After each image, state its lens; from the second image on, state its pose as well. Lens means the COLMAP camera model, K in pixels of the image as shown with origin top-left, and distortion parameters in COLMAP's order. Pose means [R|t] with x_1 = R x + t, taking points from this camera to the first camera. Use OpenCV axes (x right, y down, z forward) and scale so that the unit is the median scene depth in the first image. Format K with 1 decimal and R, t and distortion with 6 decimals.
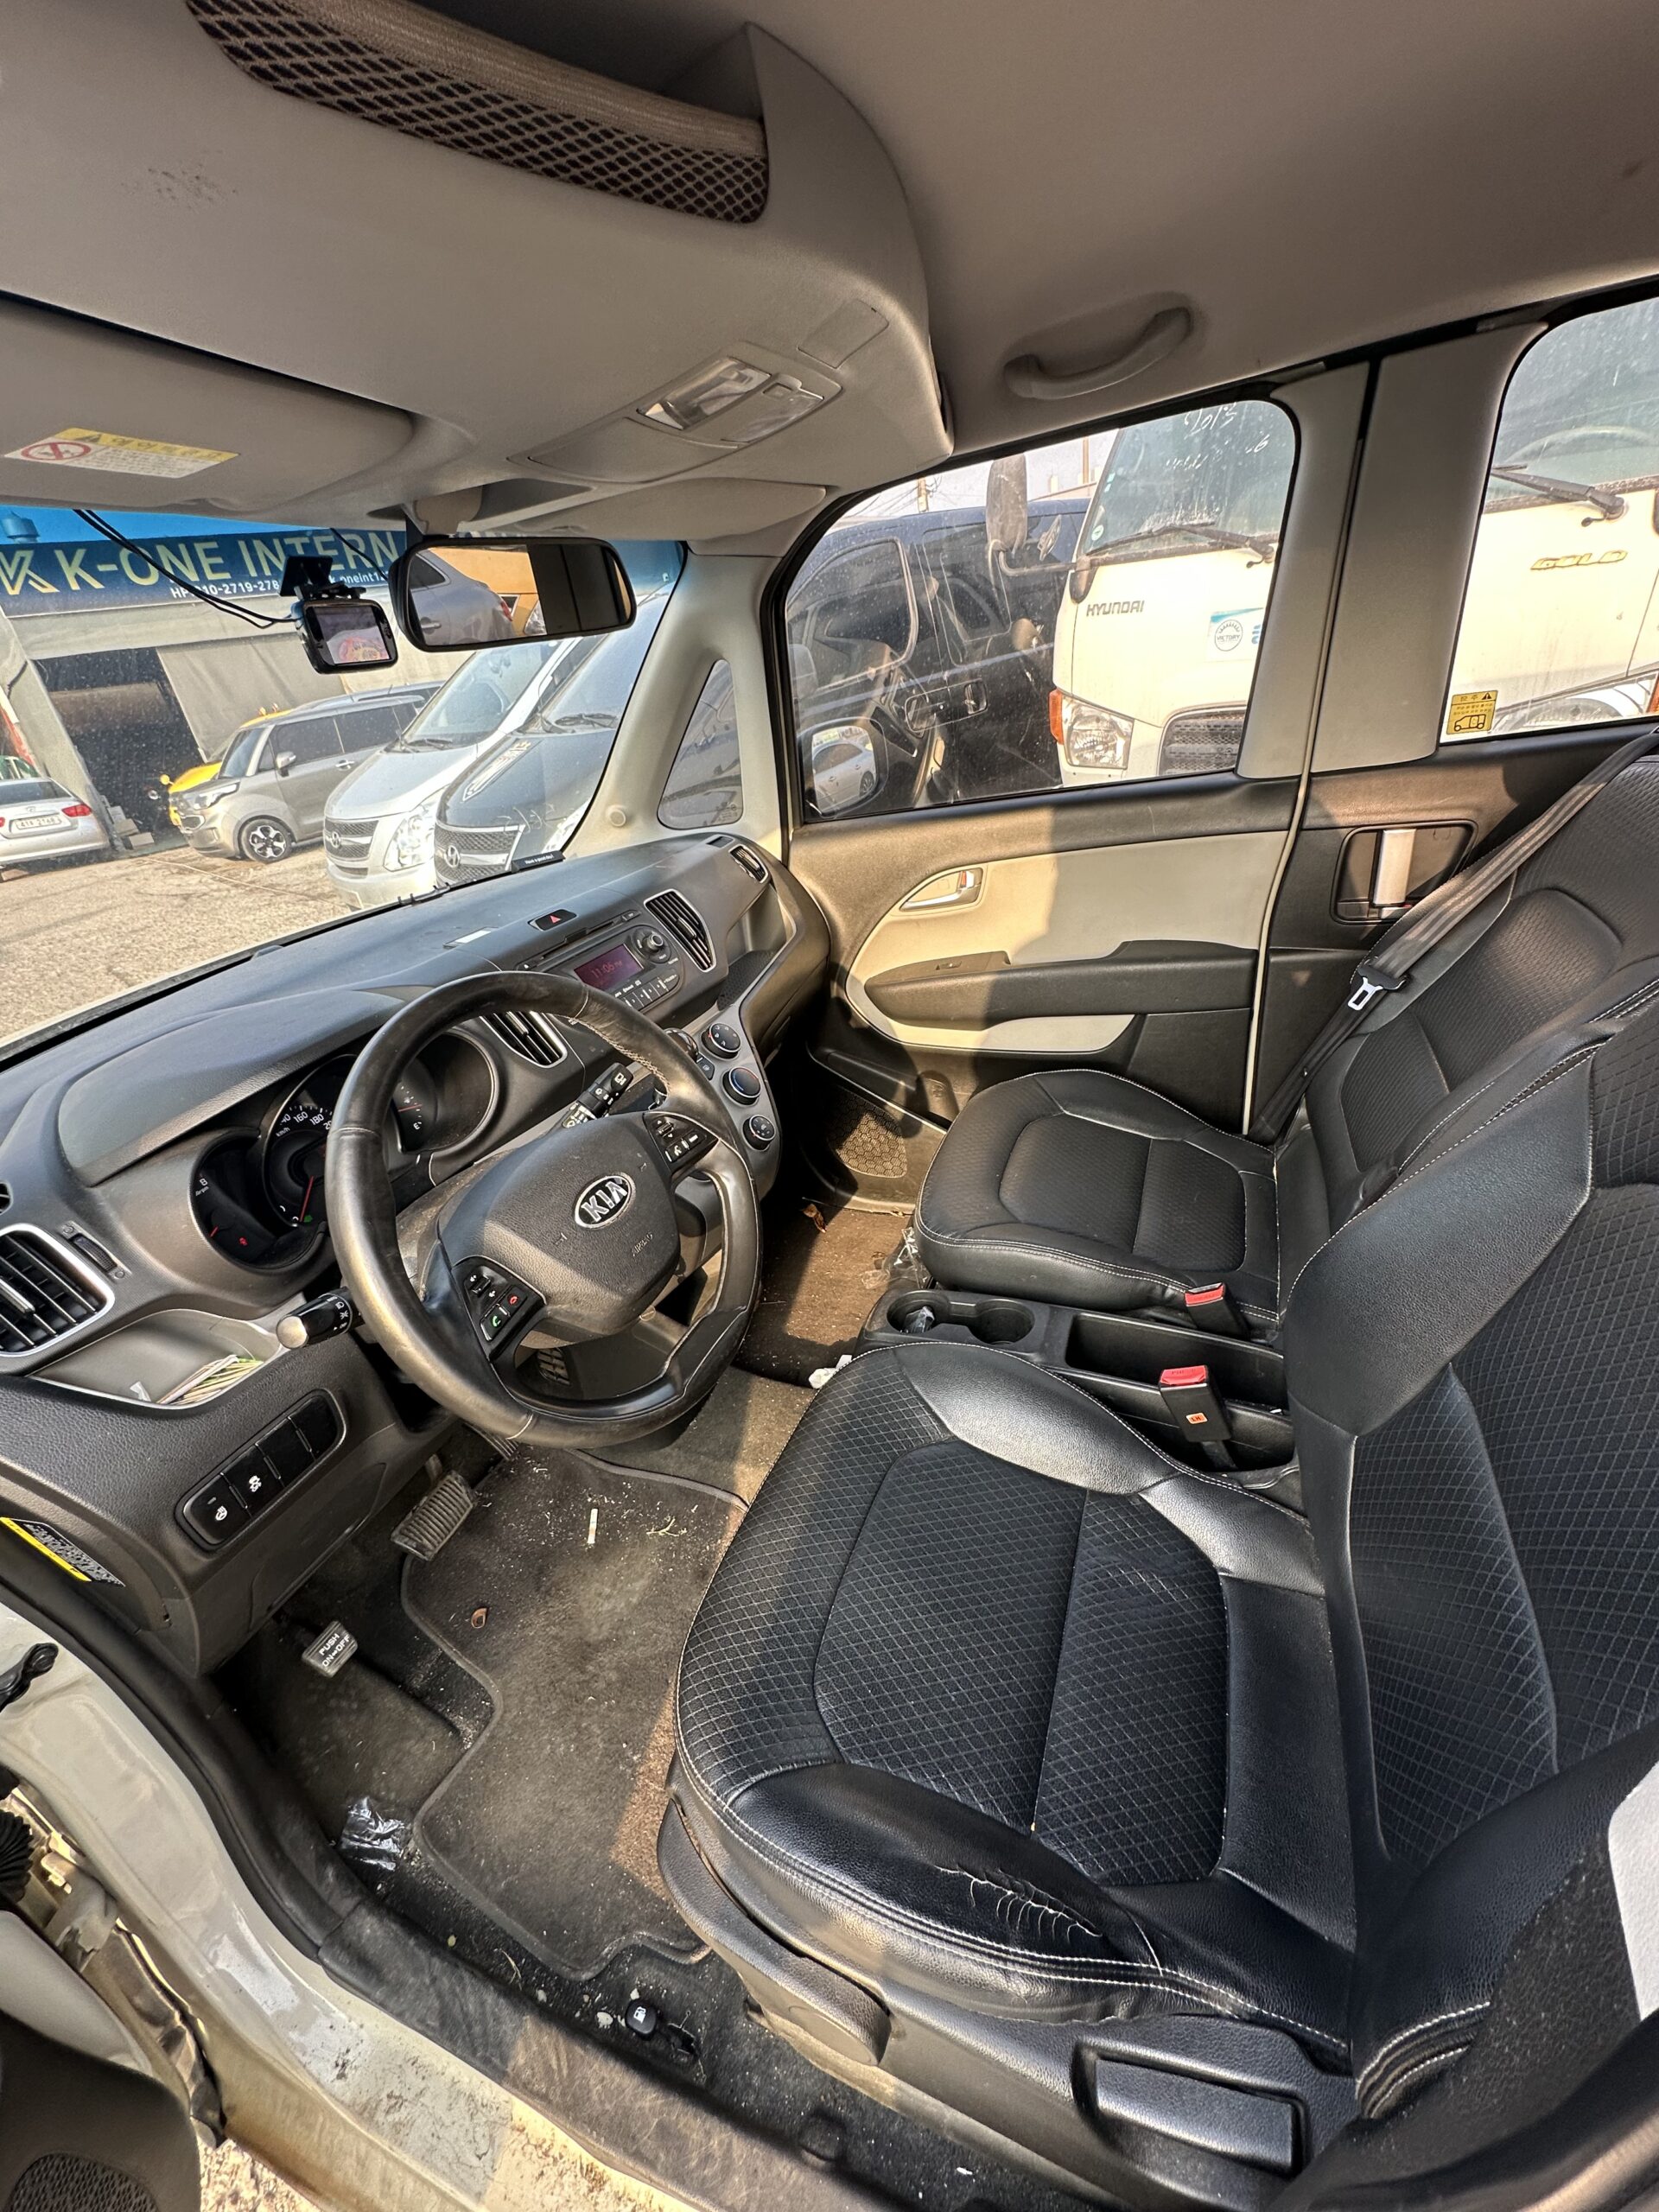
lens RADIAL K [[879.2, 0, 833.3], [0, 879.2, 1104.7], [0, 0, 1]] dist [-0.001647, -0.000356]
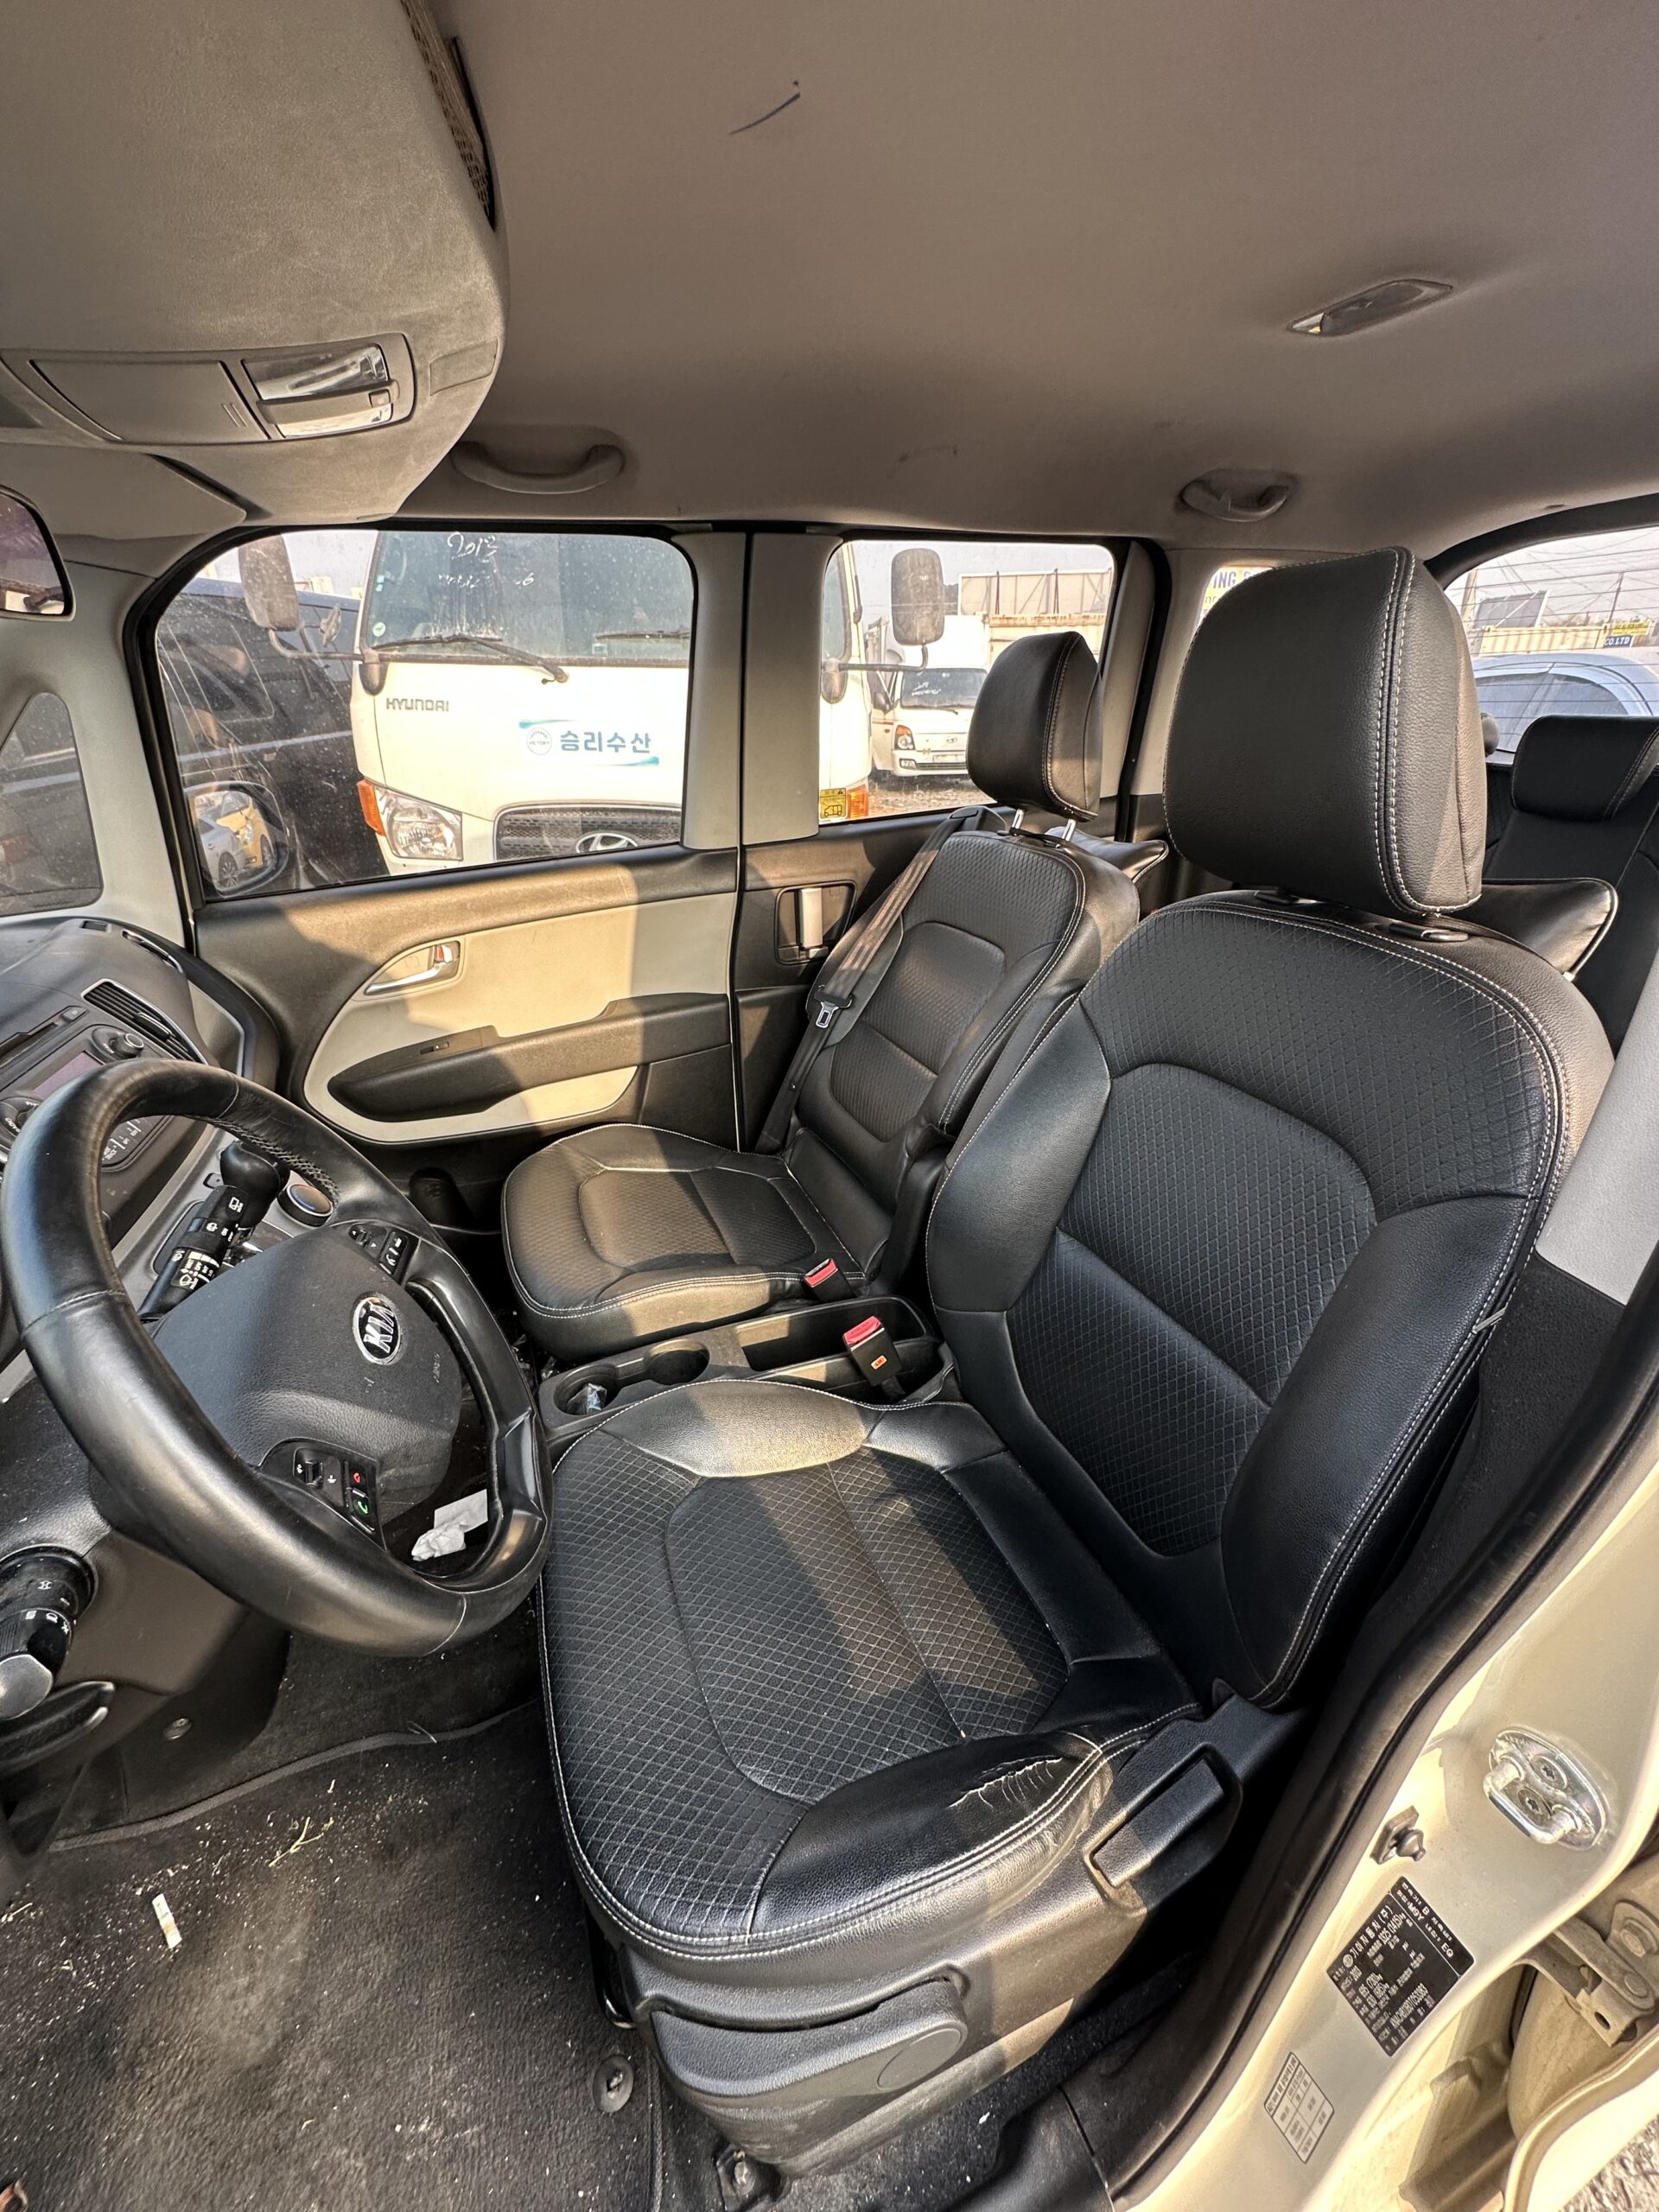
lens RADIAL K [[882.5, 0, 829.5], [0, 882.5, 1106.0], [0, 0, 1]] dist [-0.004874, 0.000088]
pose [[0.717316, -0.176041, 0.674142, -0.259507], [0.248022, 0.968693, -0.010948, 0.015955], [-0.651109, 0.175055, 0.738521, 0.081797]]
